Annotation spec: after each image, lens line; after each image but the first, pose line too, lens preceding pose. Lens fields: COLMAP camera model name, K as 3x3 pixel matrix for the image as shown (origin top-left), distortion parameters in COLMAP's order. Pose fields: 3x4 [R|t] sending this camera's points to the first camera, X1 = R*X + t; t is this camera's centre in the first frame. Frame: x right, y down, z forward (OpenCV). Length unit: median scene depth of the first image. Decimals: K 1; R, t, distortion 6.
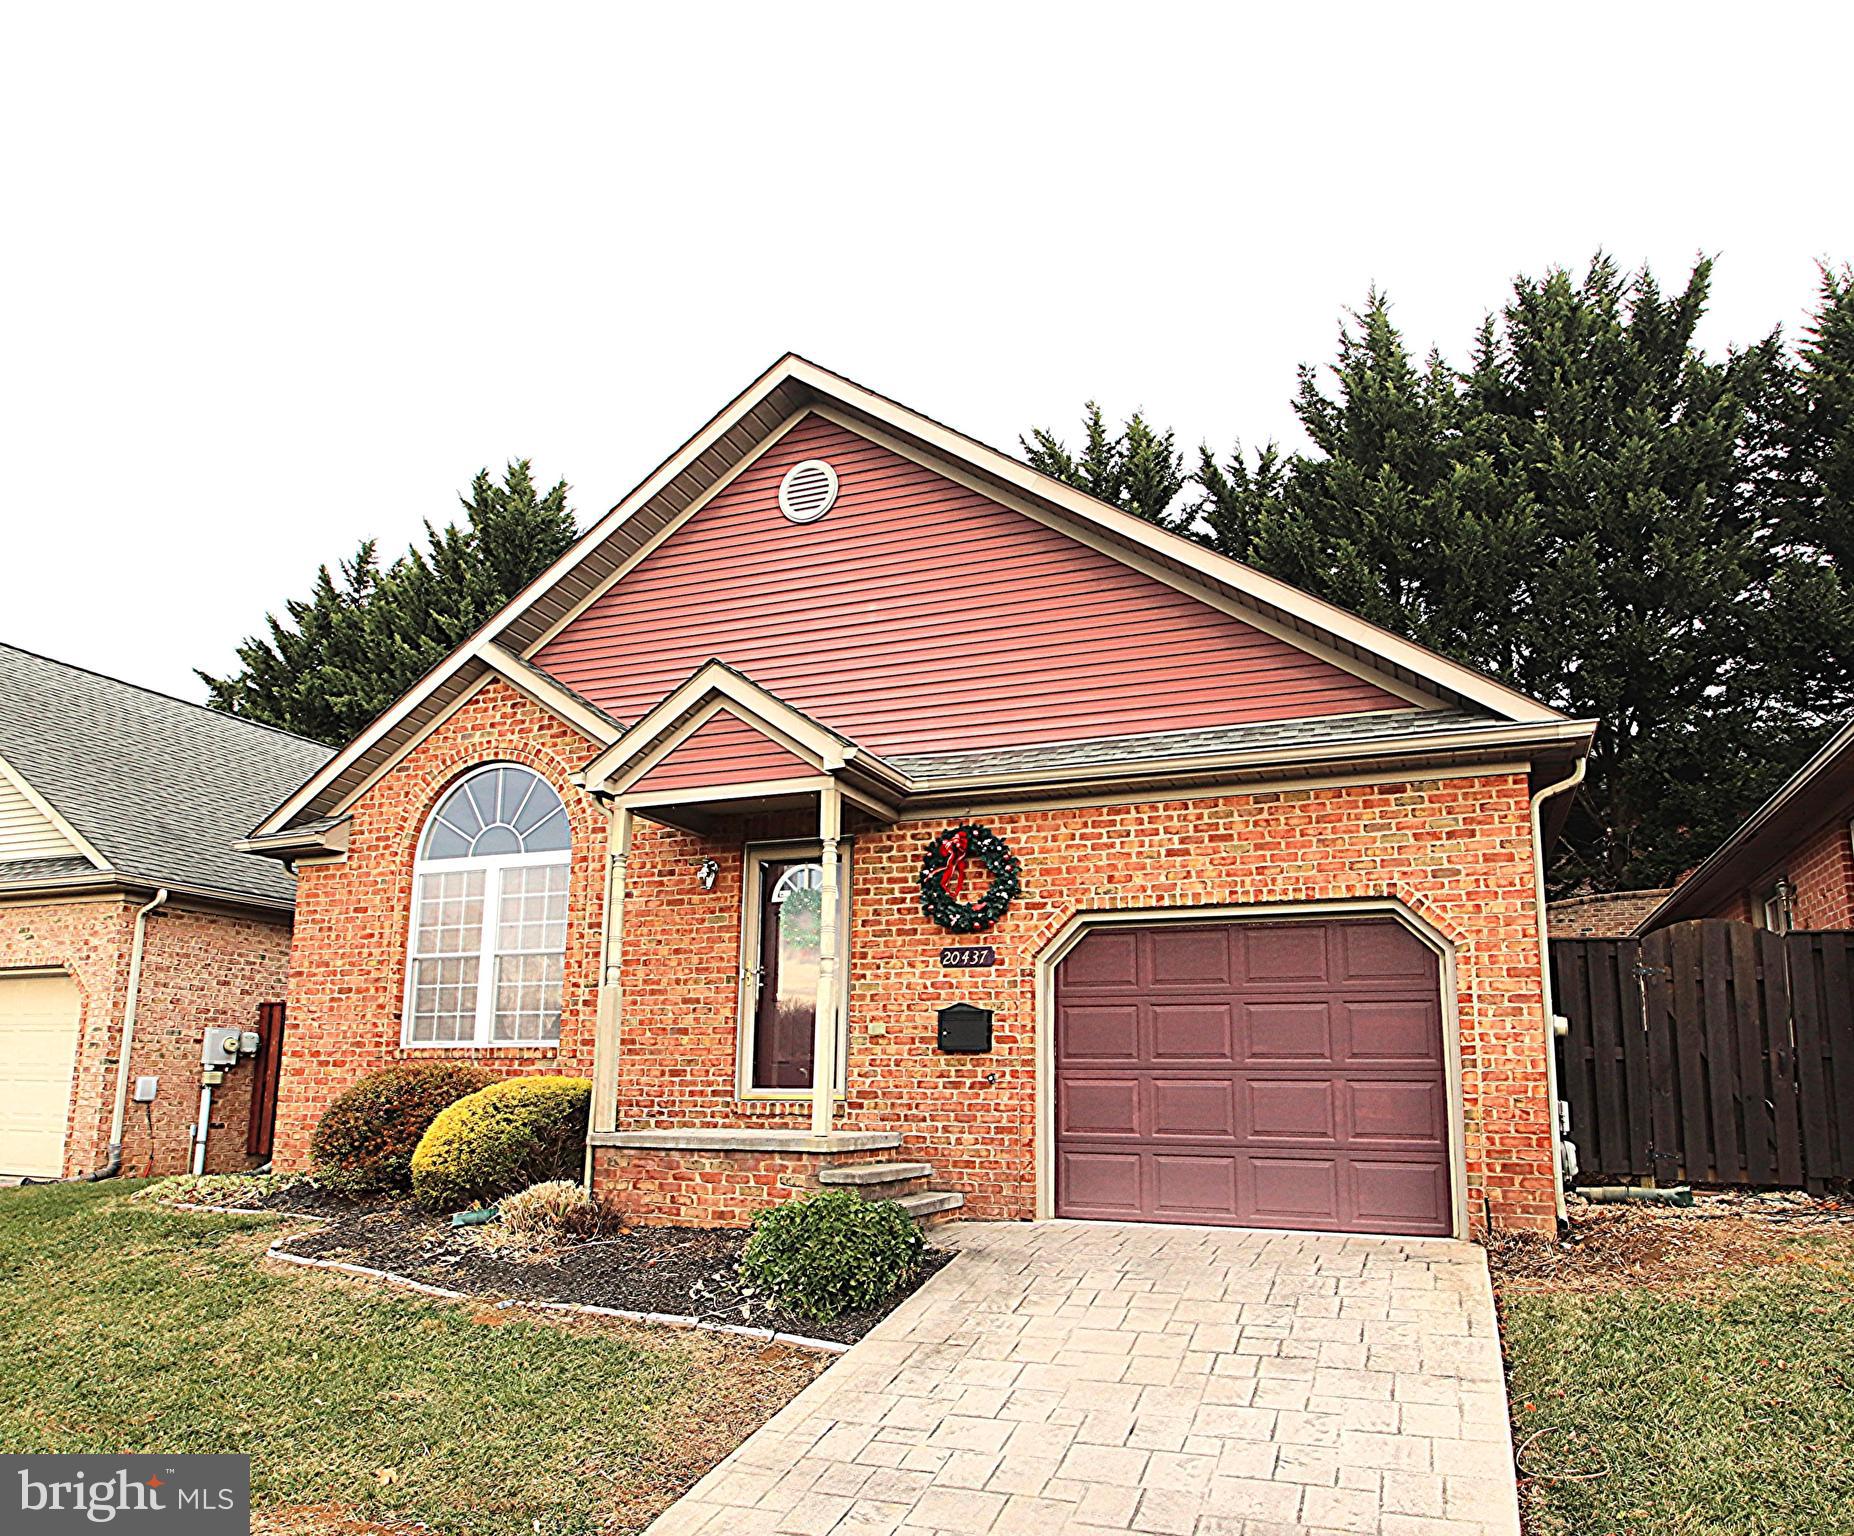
lens RADIAL K [[1298.0, 0, 934.3], [0, 1298.0, 897.3], [0, 0, 1]] dist [0.031986, -0.046722]
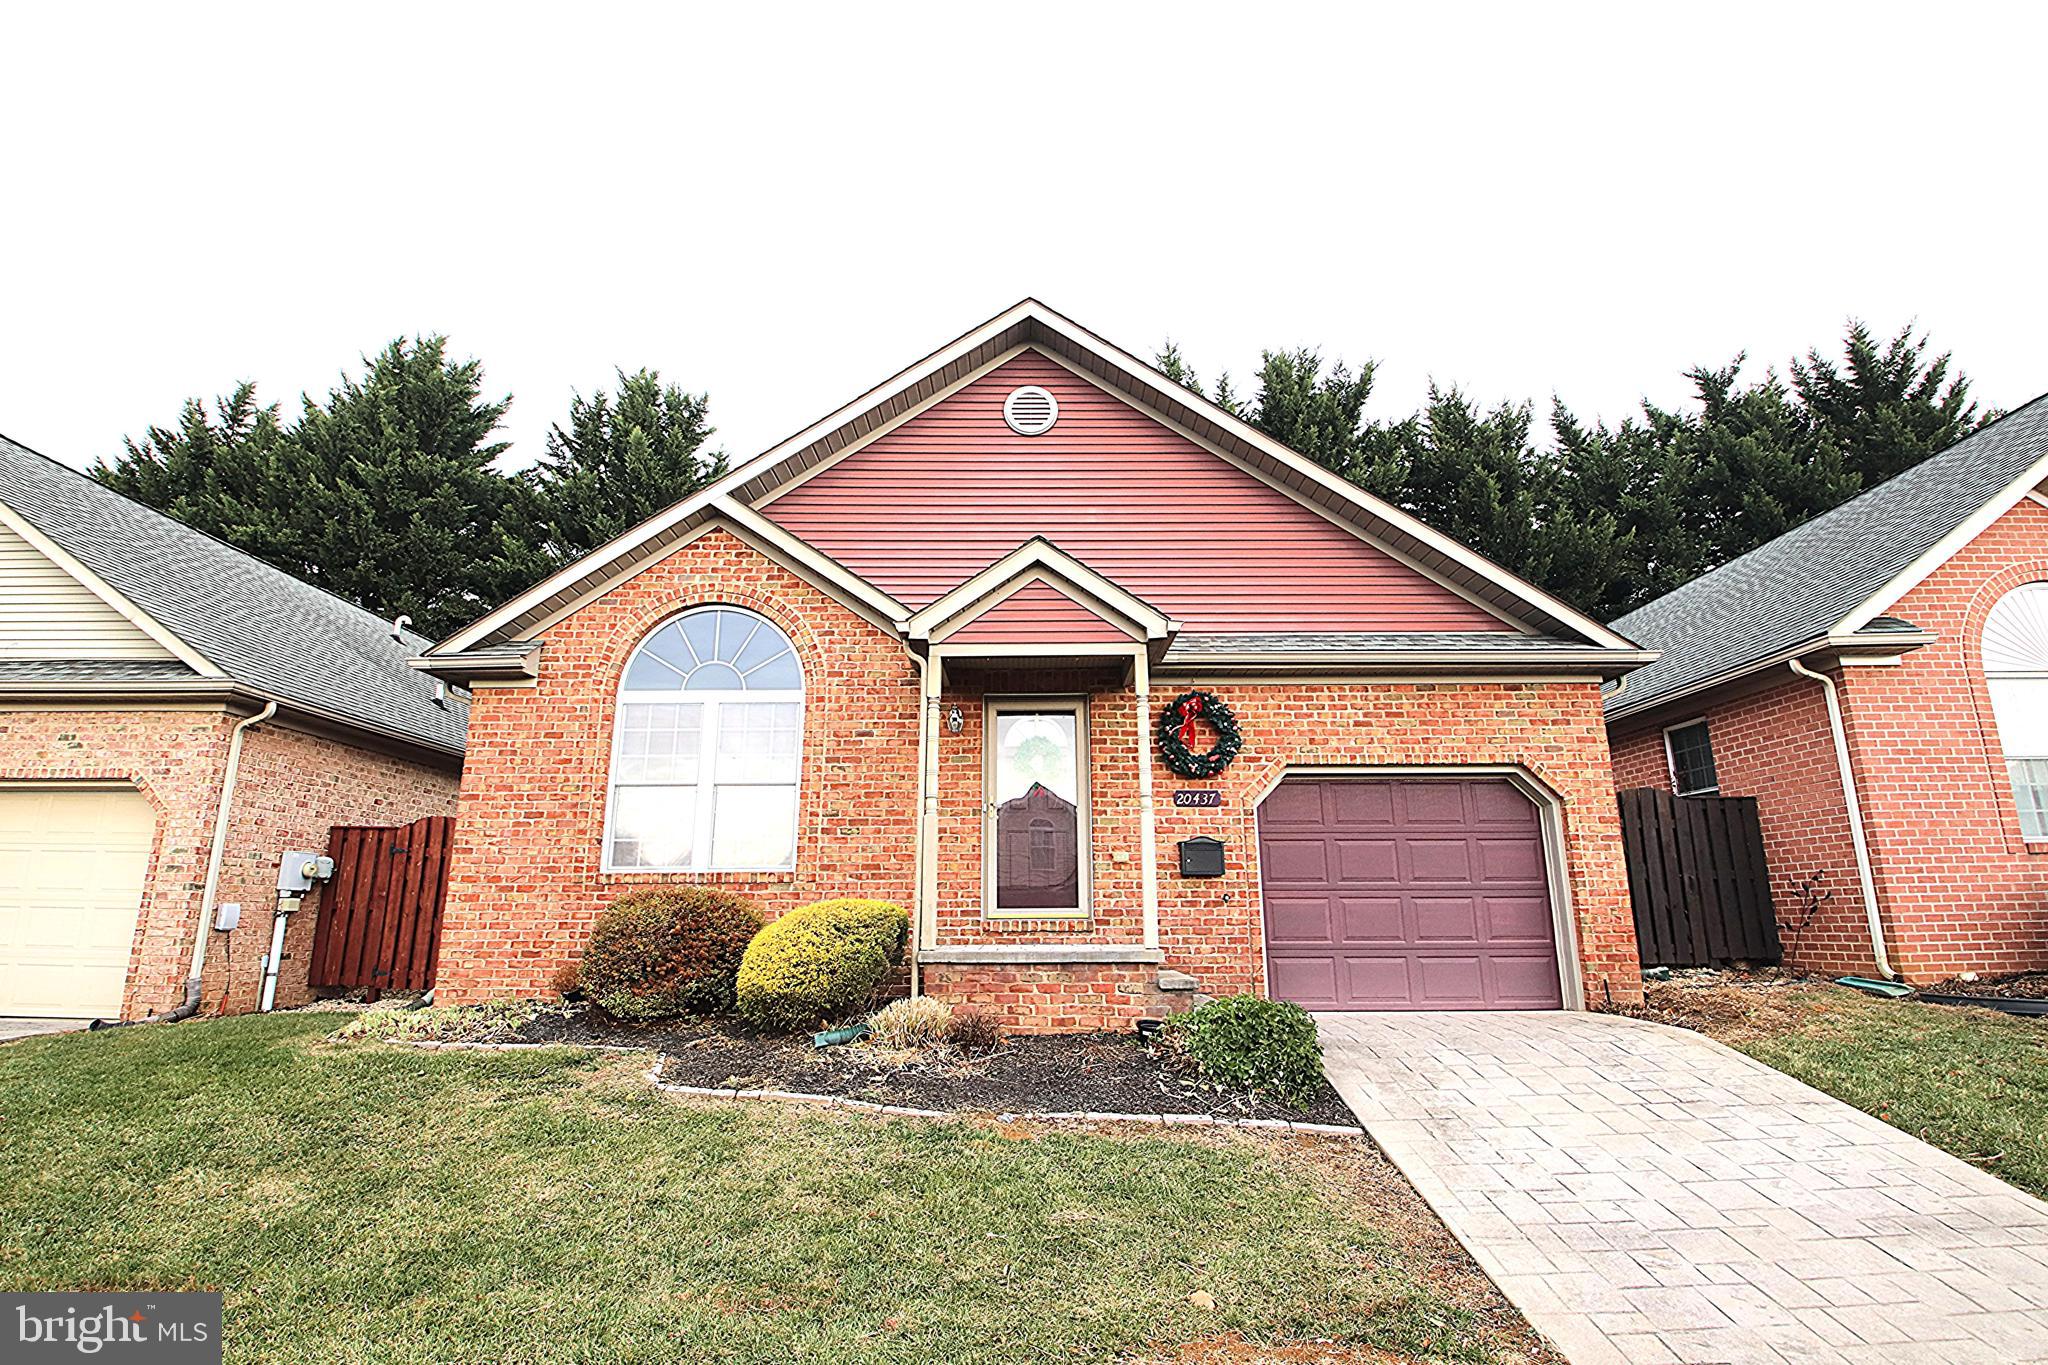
lens RADIAL K [[996.3, 0, 1024.0], [0, 996.3, 682.5], [0, 0, 1]] dist [0.022666, -0.035063]
pose [[0.926423, 0.072380, 0.369462, -0.466227], [-0.043206, 0.995302, -0.086646, 0.024421], [-0.373998, 0.064307, 0.925197, 0.169211]]
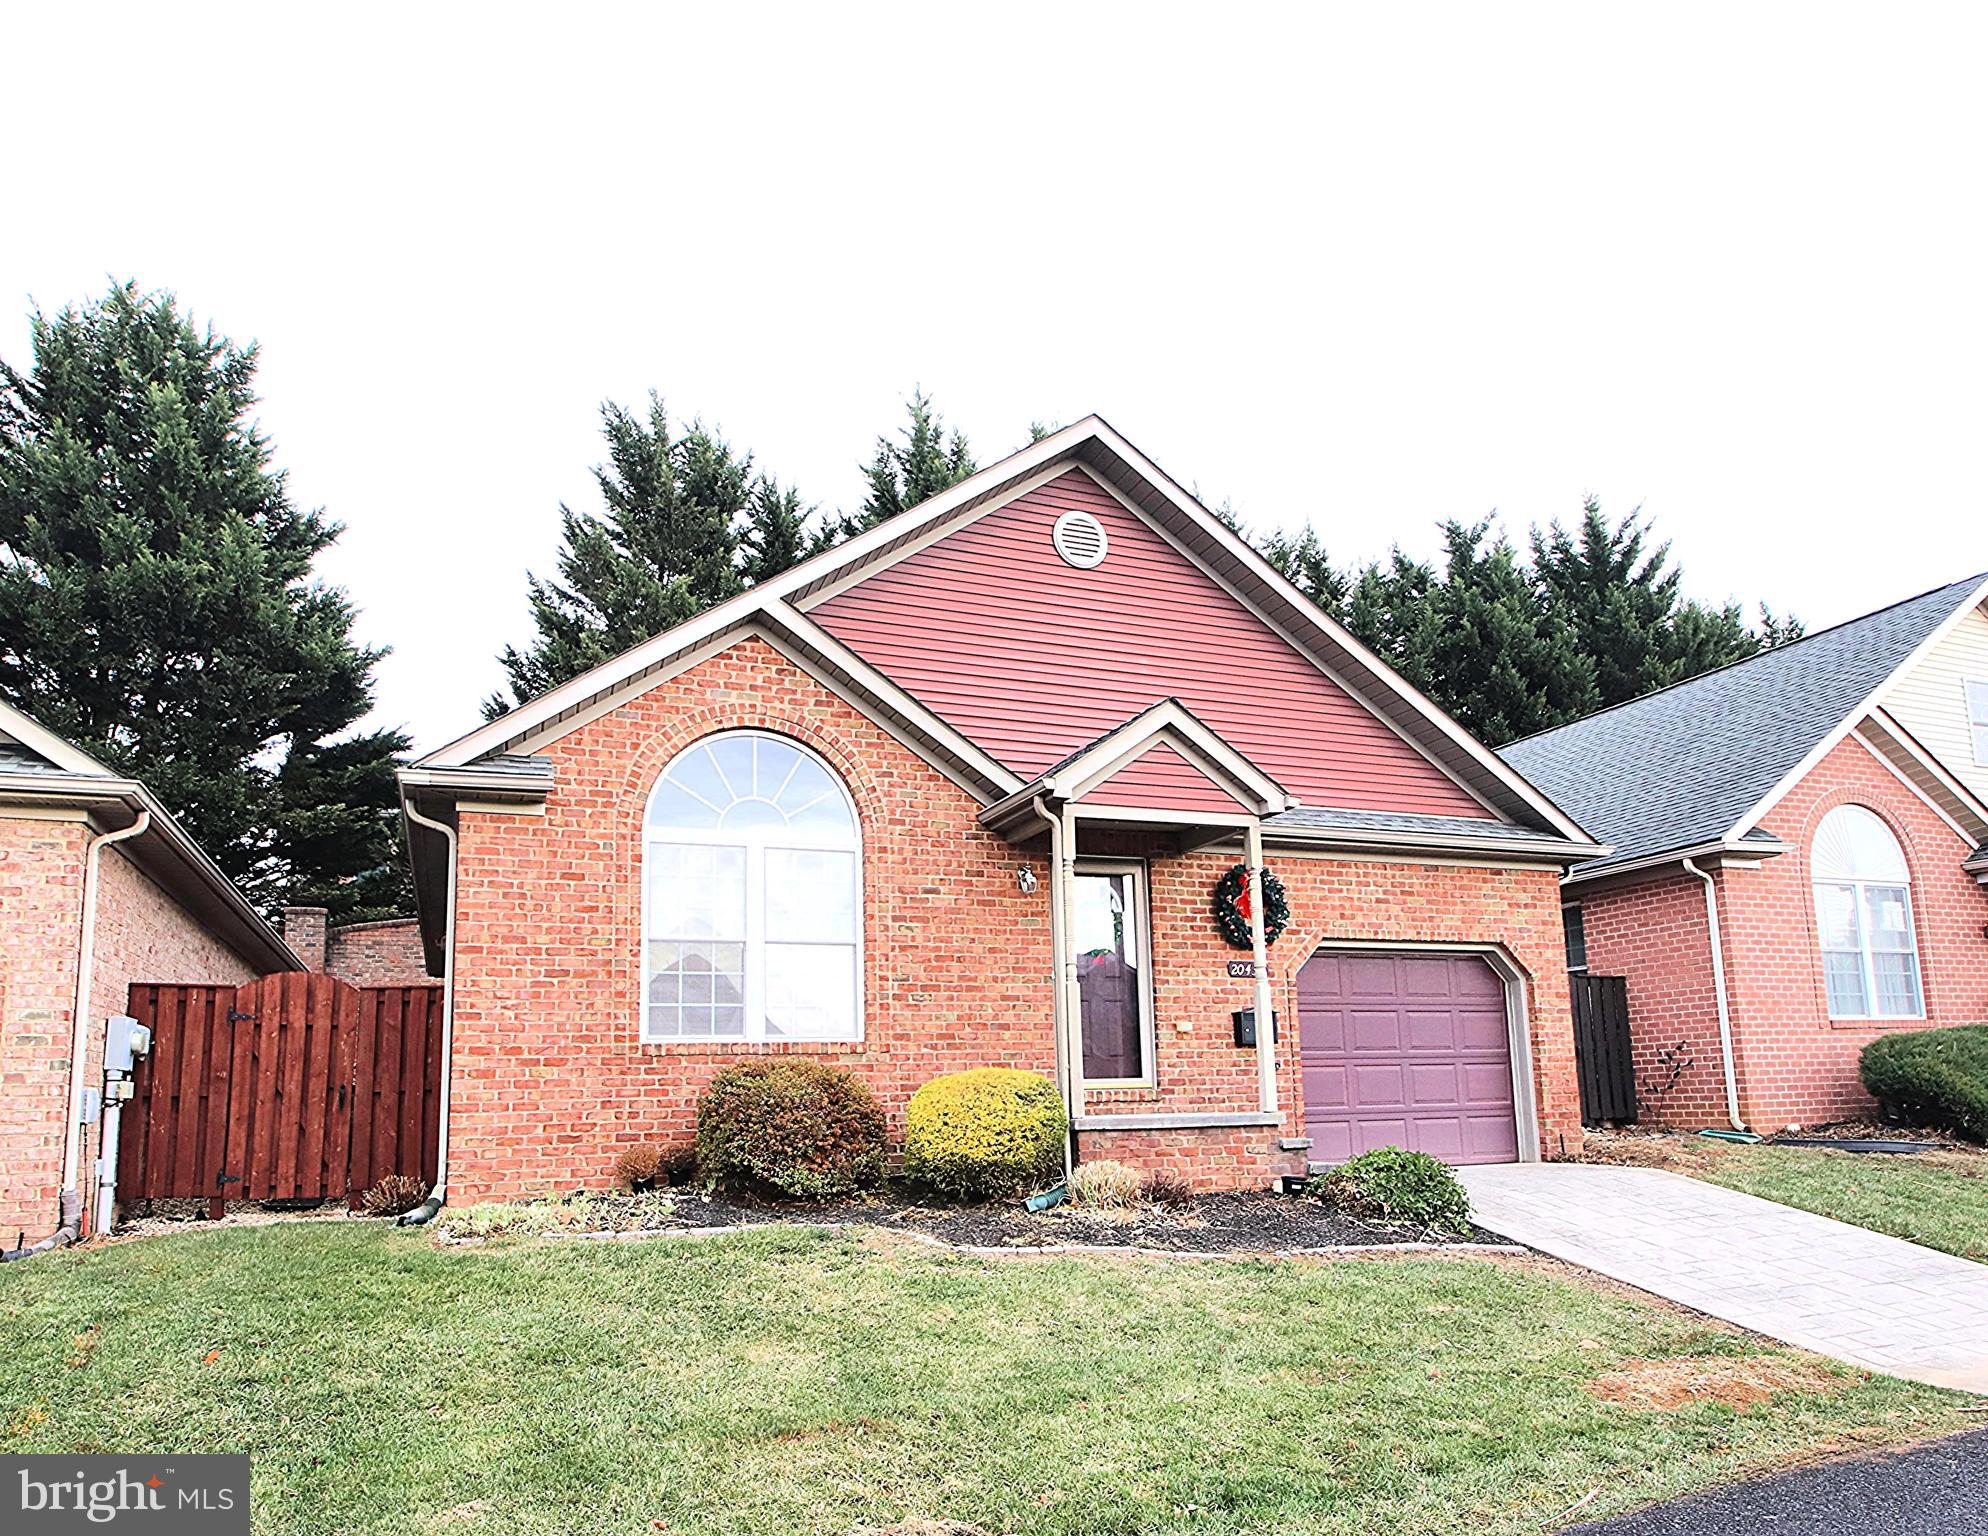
lens RADIAL K [[1349.6, 0, 995.2], [0, 1349.6, 927.1], [0, 0, 1]] dist [0.020052, -0.004486]
pose [[0.712909, 0.064875, 0.698250, -1.005893], [-0.072696, 0.997184, -0.018427, 0.045181], [-0.697479, -0.037623, 0.715617, 0.238013]]
